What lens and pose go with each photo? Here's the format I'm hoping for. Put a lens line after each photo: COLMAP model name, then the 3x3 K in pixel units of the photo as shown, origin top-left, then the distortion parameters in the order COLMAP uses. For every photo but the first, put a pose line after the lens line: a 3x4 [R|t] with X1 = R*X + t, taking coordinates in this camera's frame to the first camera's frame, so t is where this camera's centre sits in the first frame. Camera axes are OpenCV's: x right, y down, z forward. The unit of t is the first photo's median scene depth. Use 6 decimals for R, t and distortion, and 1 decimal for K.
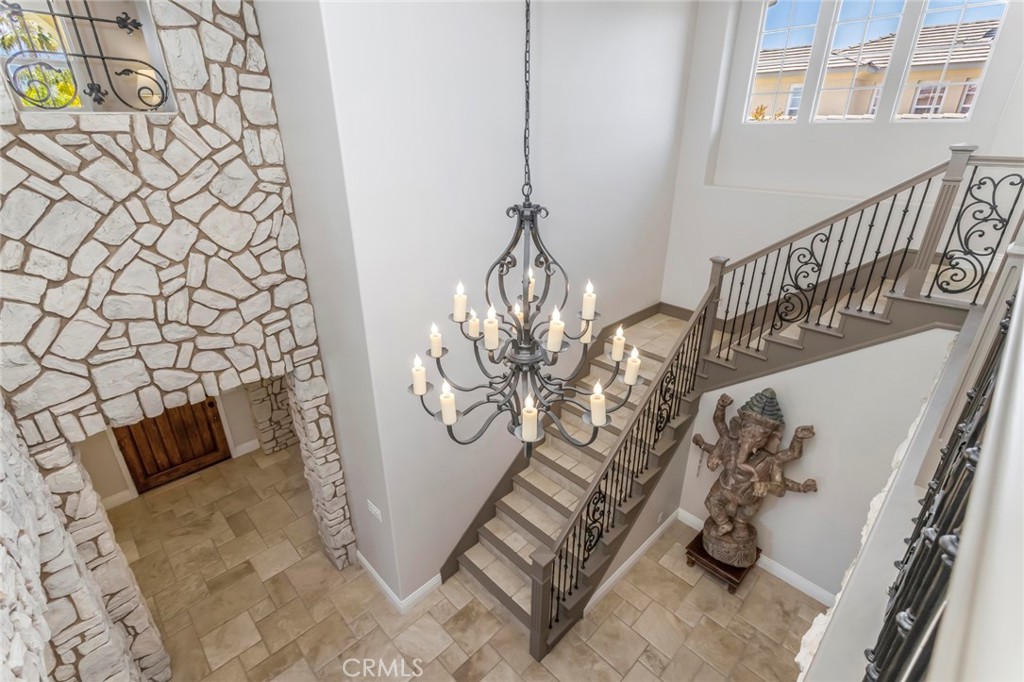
lens RADIAL K [[481.4, 0, 511.8], [0, 481.4, 336.6], [0, 0, 1]] dist [0.000900, 0.000669]
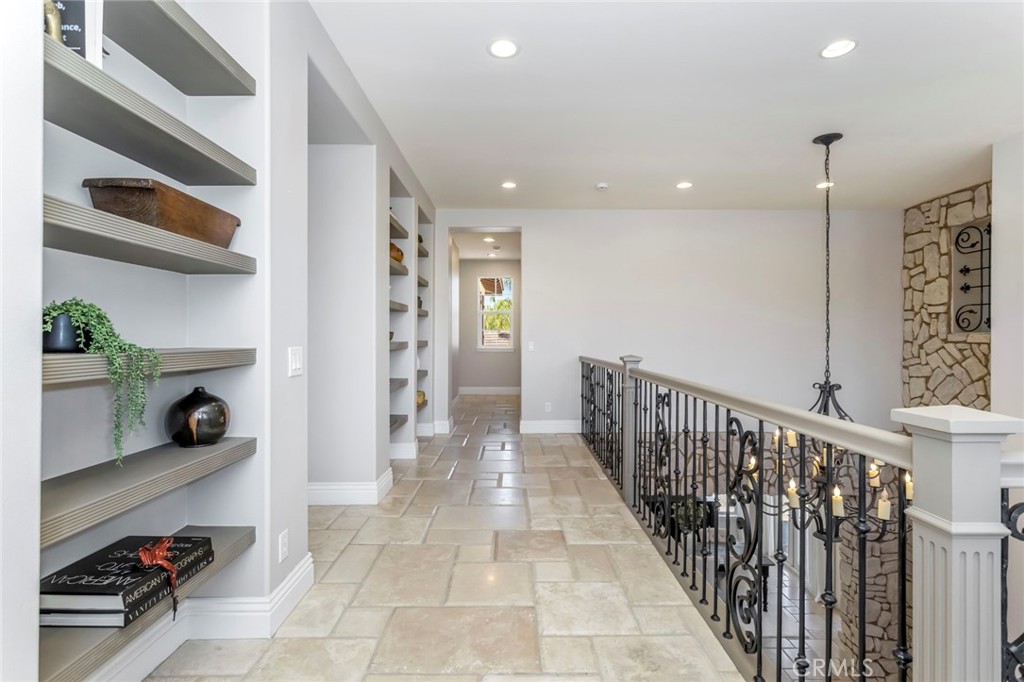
lens RADIAL K [[481.4, 0, 511.8], [0, 481.4, 336.6], [0, 0, 1]] dist [0.000900, 0.000669]
pose [[-0.695181, 0.001619, -0.718833, 1.622406], [-0.292298, 0.912955, 0.284737, -0.464217], [0.656724, 0.408057, -0.634195, 1.020956]]
